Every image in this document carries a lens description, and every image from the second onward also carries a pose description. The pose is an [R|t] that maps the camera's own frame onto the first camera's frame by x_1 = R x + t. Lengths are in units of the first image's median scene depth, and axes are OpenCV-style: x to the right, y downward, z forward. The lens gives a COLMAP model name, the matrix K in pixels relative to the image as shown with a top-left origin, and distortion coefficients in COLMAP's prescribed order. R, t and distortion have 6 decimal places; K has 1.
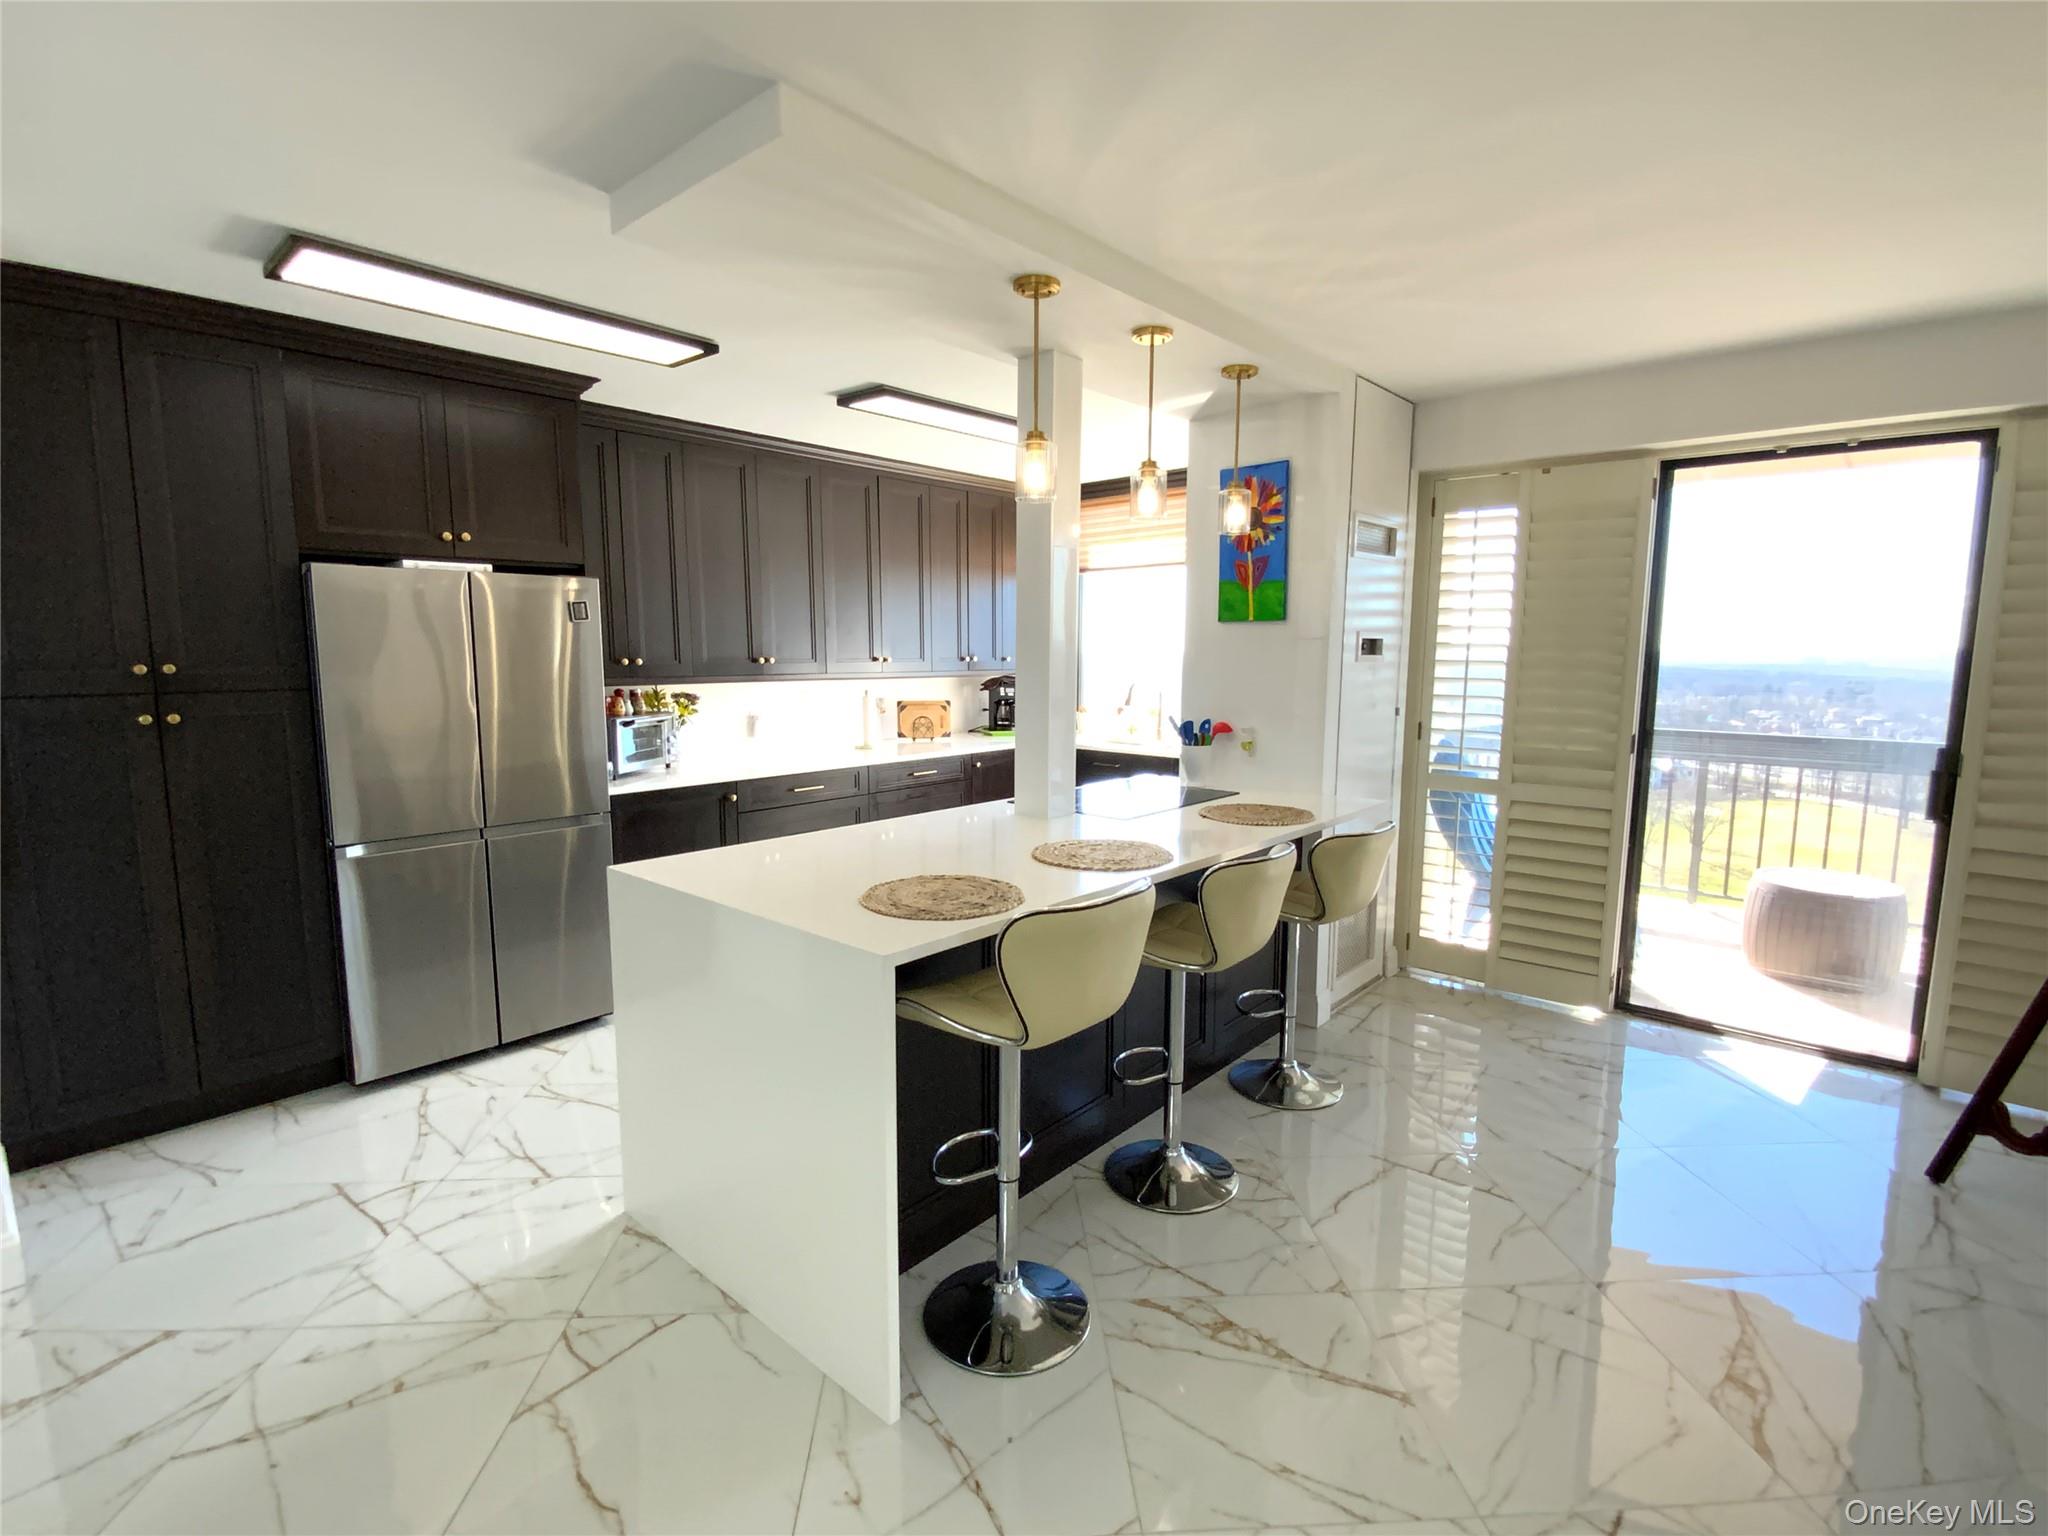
lens RADIAL K [[955.6, 0, 1012.6], [0, 955.6, 771.7], [0, 0, 1]] dist [0.022716, -0.024953]
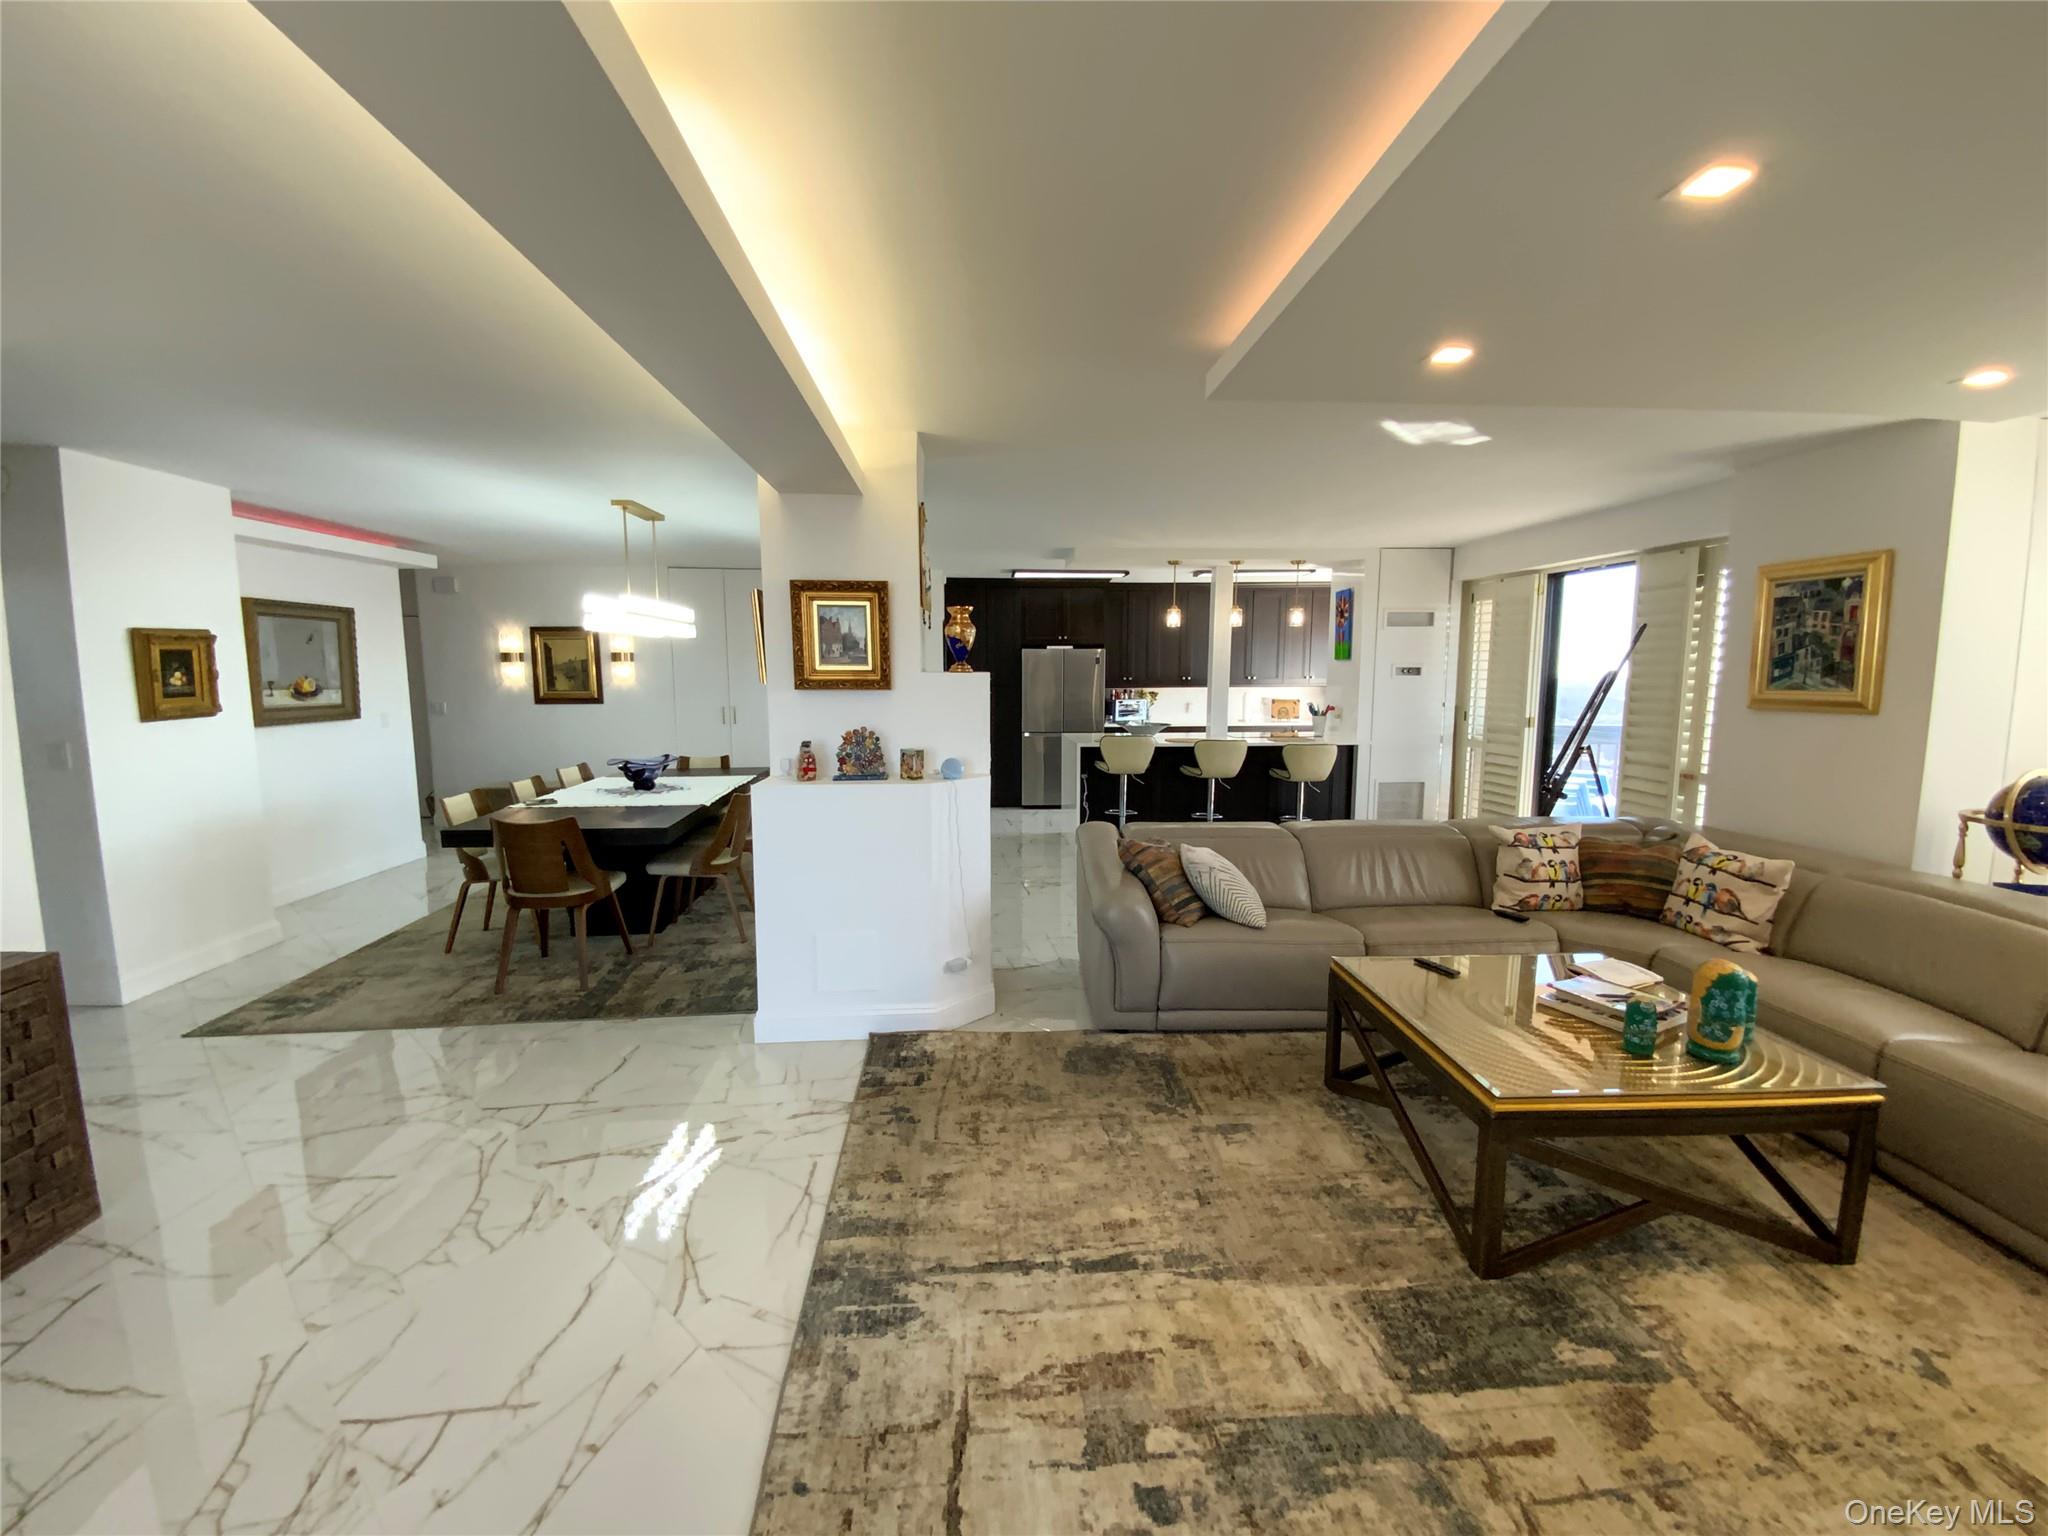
lens RADIAL K [[830.0, 0, 1024.0], [0, 830.0, 768.0], [0, 0, 1]] dist [0.008984, -0.011332]
pose [[0.716225, 0.078695, -0.693418, 1.071562], [-0.085834, 0.996011, 0.024379, 0.107417], [0.692571, 0.042058, 0.720123, -0.873609]]
